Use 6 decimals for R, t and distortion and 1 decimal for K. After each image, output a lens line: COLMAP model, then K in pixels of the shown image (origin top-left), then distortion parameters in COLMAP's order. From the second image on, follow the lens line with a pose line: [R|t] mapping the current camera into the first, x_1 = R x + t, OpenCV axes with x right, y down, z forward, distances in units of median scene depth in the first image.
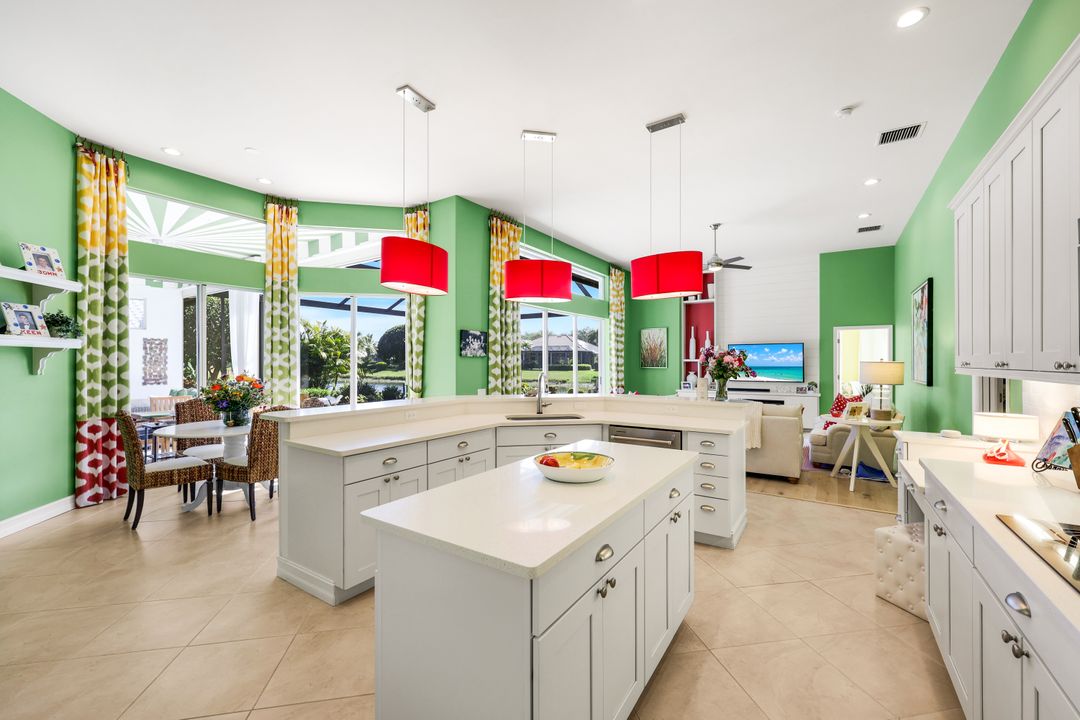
lens RADIAL K [[436.4, 0, 540.0], [0, 436.4, 360.0], [0, 0, 1]] dist [0.000655, 0.000032]
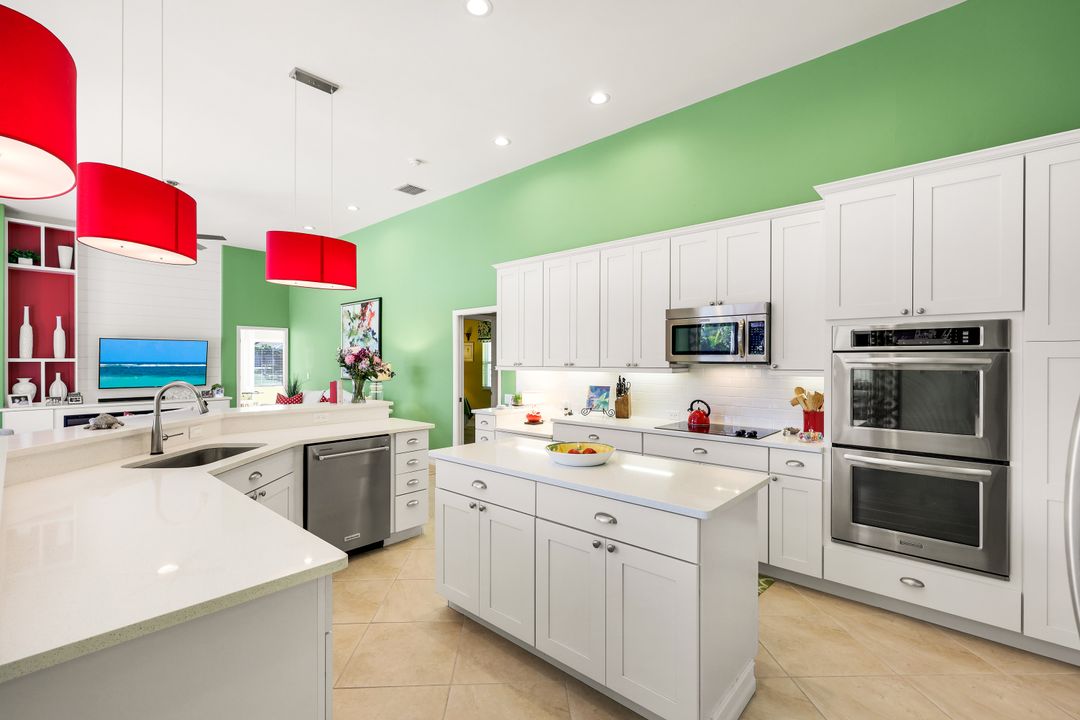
lens RADIAL K [[469.8, 0, 540.0], [0, 469.8, 360.0], [0, 0, 1]] dist [-0.000384, -0.000049]
pose [[0.143466, 0.005041, 0.989642, -0.247930], [-0.004525, 0.999980, -0.004438, 0.000588], [-0.989645, -0.003841, 0.143486, 0.195883]]
